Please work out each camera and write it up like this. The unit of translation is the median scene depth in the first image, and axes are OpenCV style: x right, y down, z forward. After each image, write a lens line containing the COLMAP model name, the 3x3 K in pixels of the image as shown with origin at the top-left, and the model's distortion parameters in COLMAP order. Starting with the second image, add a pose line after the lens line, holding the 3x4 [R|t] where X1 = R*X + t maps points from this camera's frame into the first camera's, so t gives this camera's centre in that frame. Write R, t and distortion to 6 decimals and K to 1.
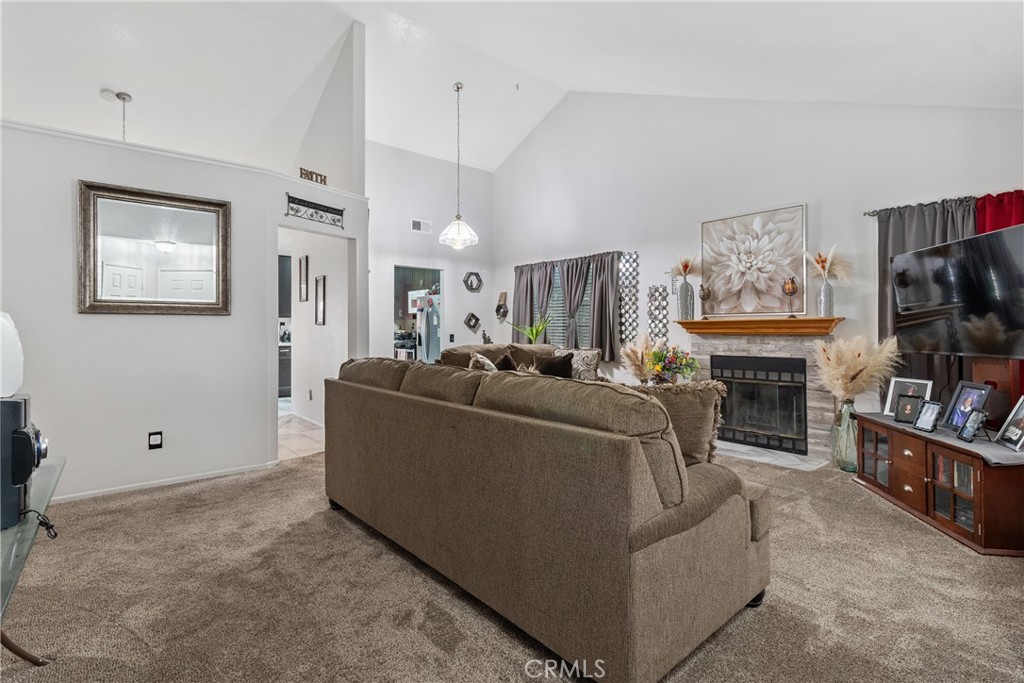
lens RADIAL K [[480.0, 0, 513.8], [0, 480.0, 334.8], [0, 0, 1]] dist [-0.000907, -0.000226]
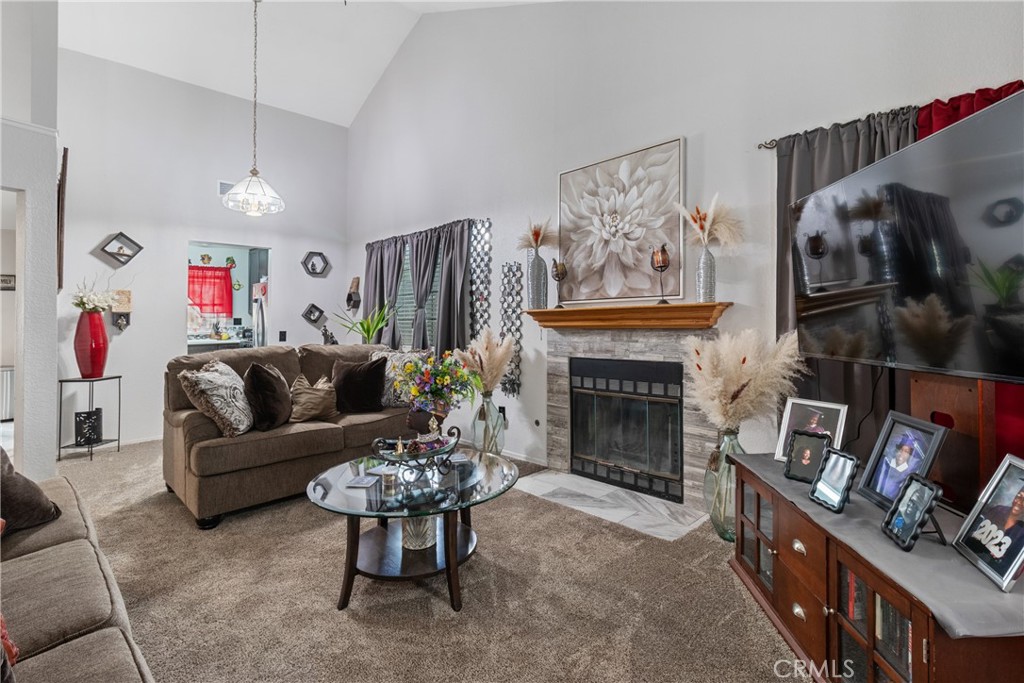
lens RADIAL K [[480.0, 0, 511.6], [0, 480.0, 339.3], [0, 0, 1]] dist [-0.000907, -0.000226]
pose [[0.997158, -0.017722, 0.073225, 0.300532], [0.015639, 0.999459, 0.028922, -0.007672], [-0.073698, -0.027694, 0.996896, 0.317965]]
